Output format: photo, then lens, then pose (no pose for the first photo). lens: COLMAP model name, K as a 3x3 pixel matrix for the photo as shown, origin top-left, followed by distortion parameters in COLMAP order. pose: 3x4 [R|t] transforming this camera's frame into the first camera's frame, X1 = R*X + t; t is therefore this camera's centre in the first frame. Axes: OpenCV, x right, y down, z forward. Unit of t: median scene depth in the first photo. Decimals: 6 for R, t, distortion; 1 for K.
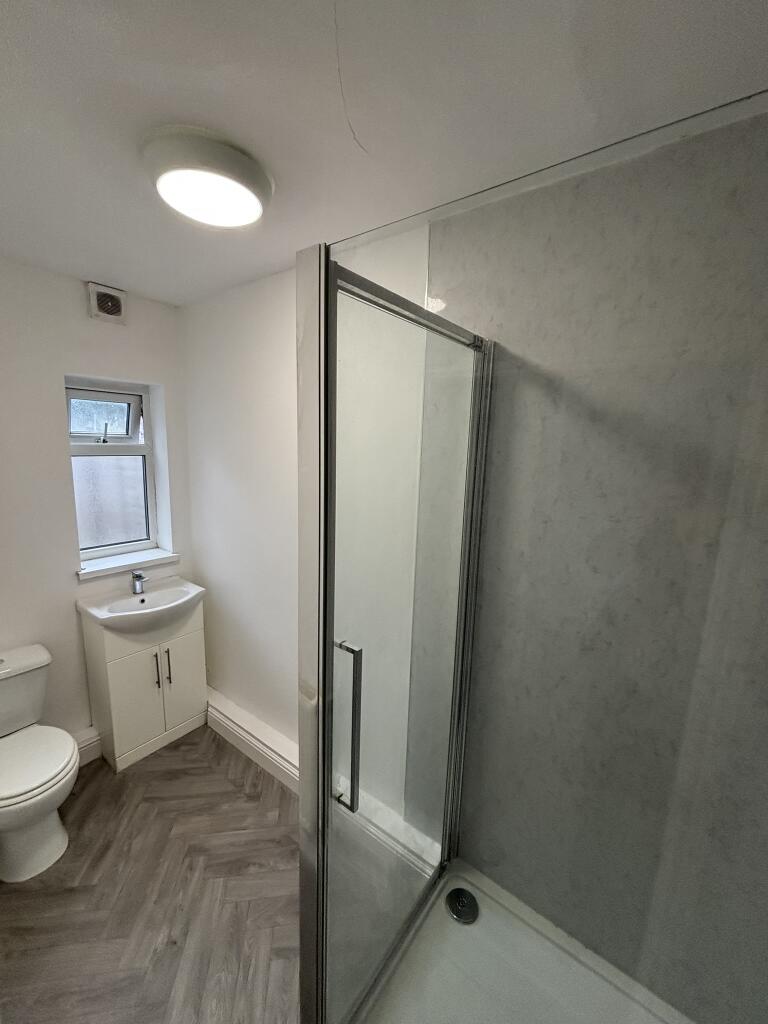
lens RADIAL K [[413.7, 0, 384.0], [0, 413.7, 512.0], [0, 0, 1]] dist [-0.009268, 0.009292]
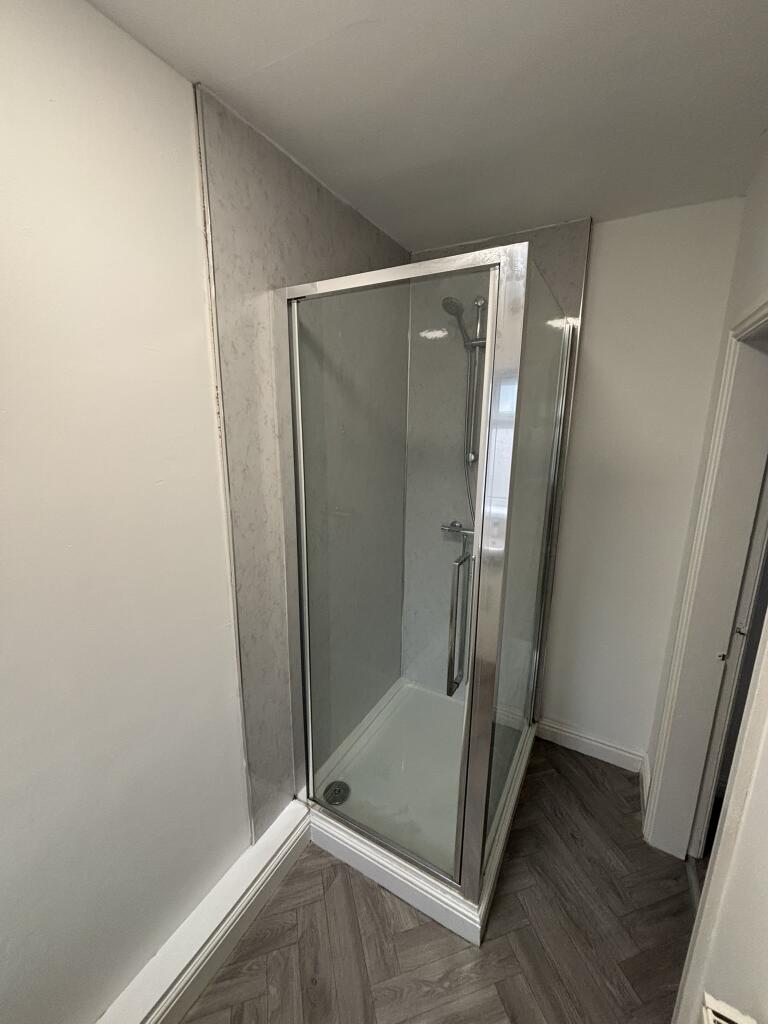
lens RADIAL K [[412.7, 0, 387.3], [0, 412.7, 531.5], [0, 0, 1]] dist [0.008118, -0.000201]
pose [[-0.140240, -0.304334, 0.942186, -0.813438], [0.155141, 0.933081, 0.324485, -0.119730], [-0.977888, 0.191677, -0.083641, 0.788243]]
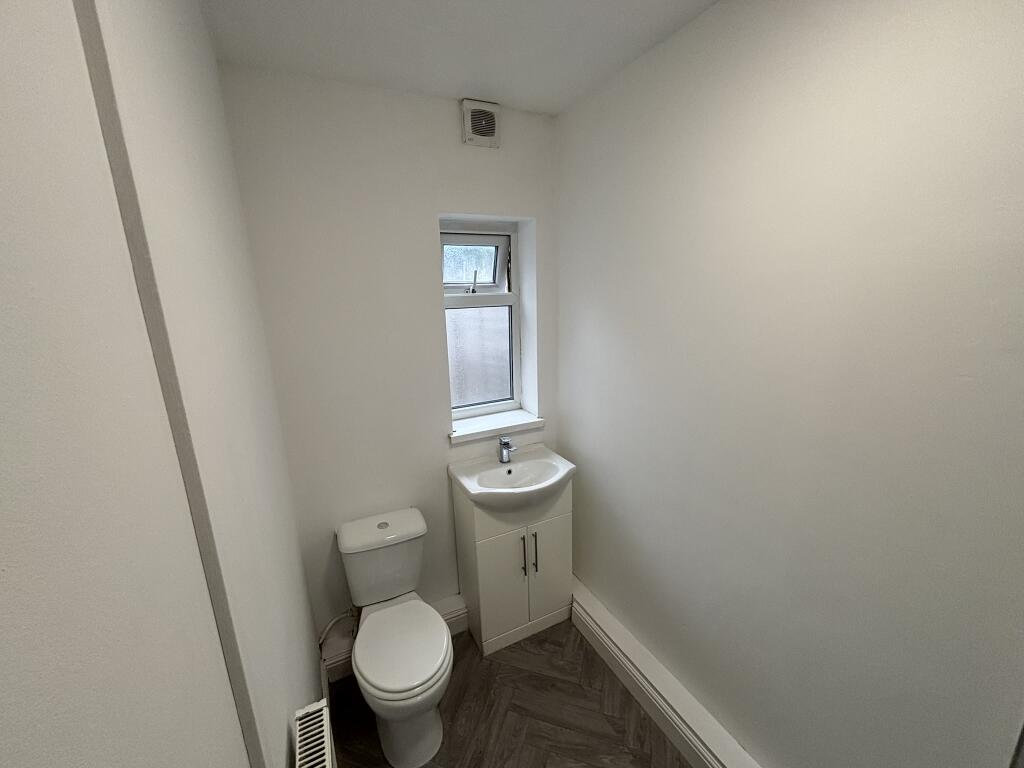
lens RADIAL K [[412.7, 0, 512.0], [0, 412.7, 384.0], [0, 0, 1]] dist [0.008118, -0.000201]
pose [[0.892632, 0.044523, -0.448583, -0.196272], [-0.016729, 0.997697, 0.065735, -0.029946], [0.450476, -0.051172, 0.891321, 0.230979]]
